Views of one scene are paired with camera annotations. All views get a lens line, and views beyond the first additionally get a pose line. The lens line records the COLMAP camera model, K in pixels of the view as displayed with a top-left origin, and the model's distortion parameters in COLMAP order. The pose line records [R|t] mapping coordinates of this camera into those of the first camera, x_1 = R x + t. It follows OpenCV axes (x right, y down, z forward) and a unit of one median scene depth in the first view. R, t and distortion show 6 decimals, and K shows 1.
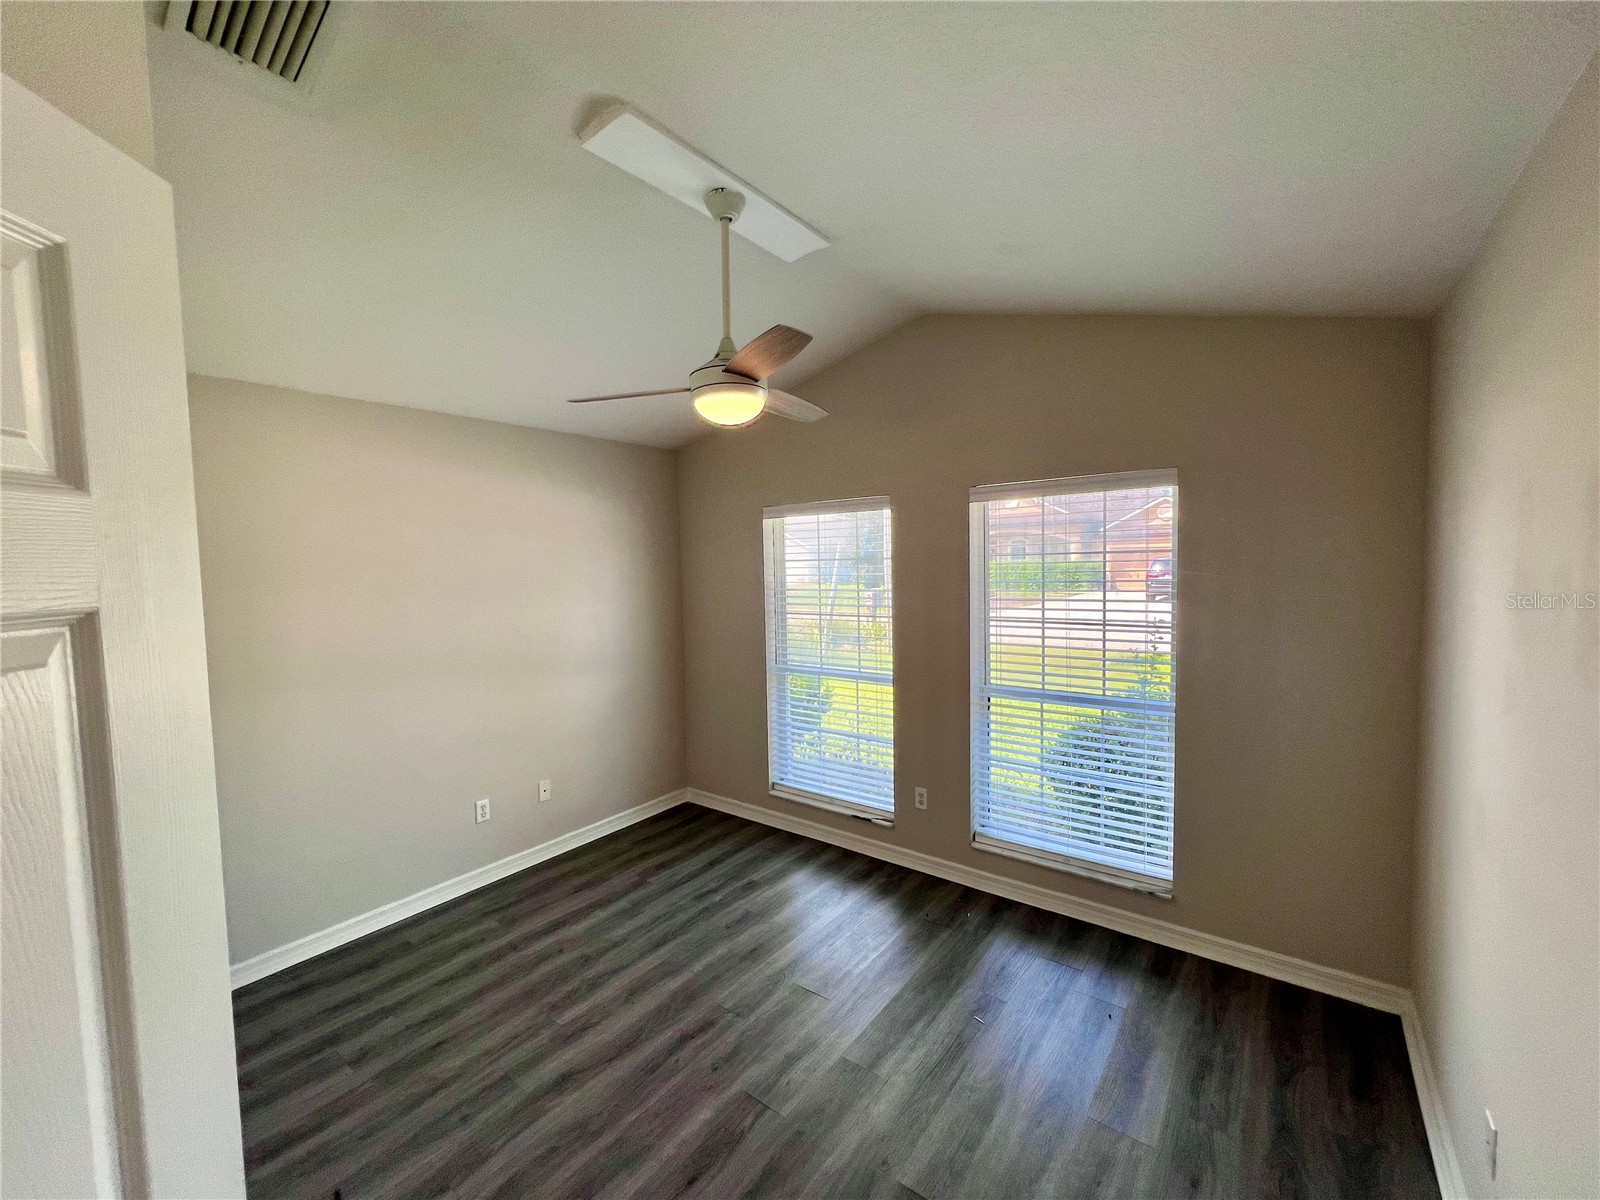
lens RADIAL K [[640.8, 0, 801.6], [0, 640.8, 597.3], [0, 0, 1]] dist [-0.004604, 0.001364]
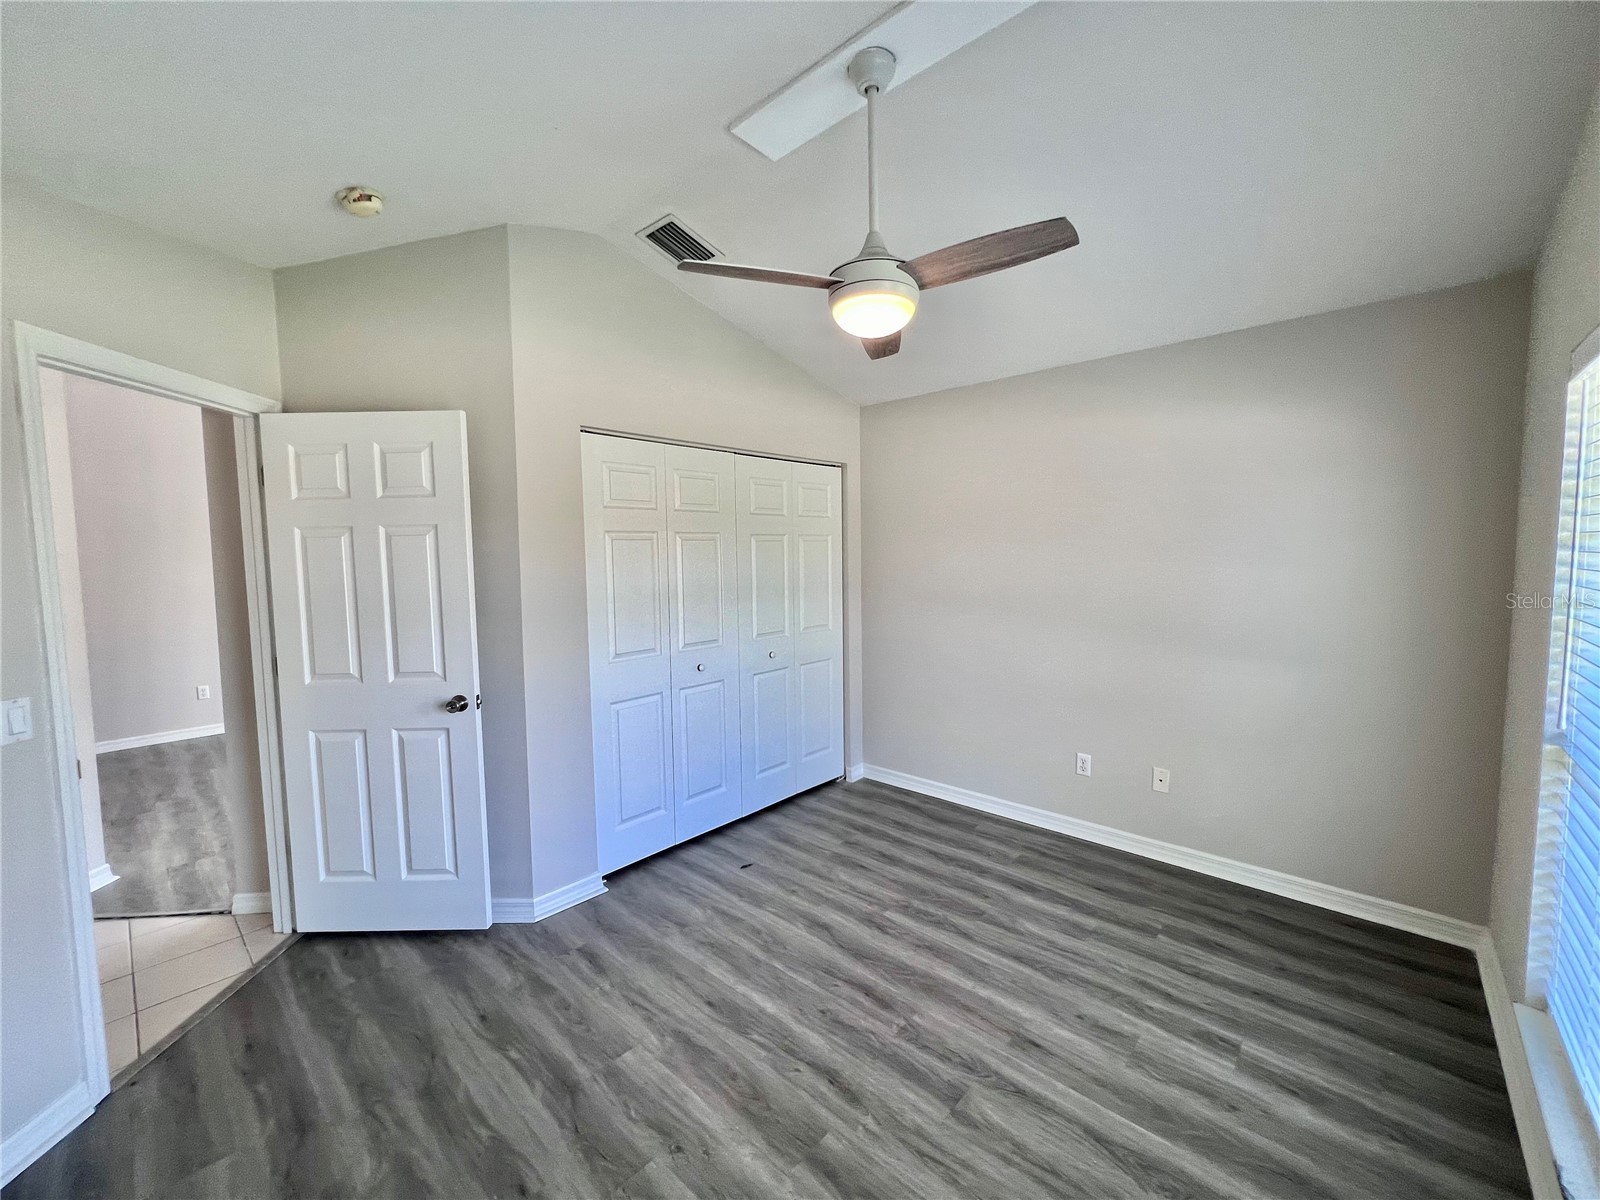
lens RADIAL K [[642.3, 0, 801.5], [0, 642.3, 599.9], [0, 0, 1]] dist [-0.005174, 0.001467]
pose [[-0.087537, 0.101189, -0.991009, 0.614915], [-0.043148, 0.993509, 0.105256, -0.006497], [0.995226, 0.051974, -0.082602, 0.782522]]
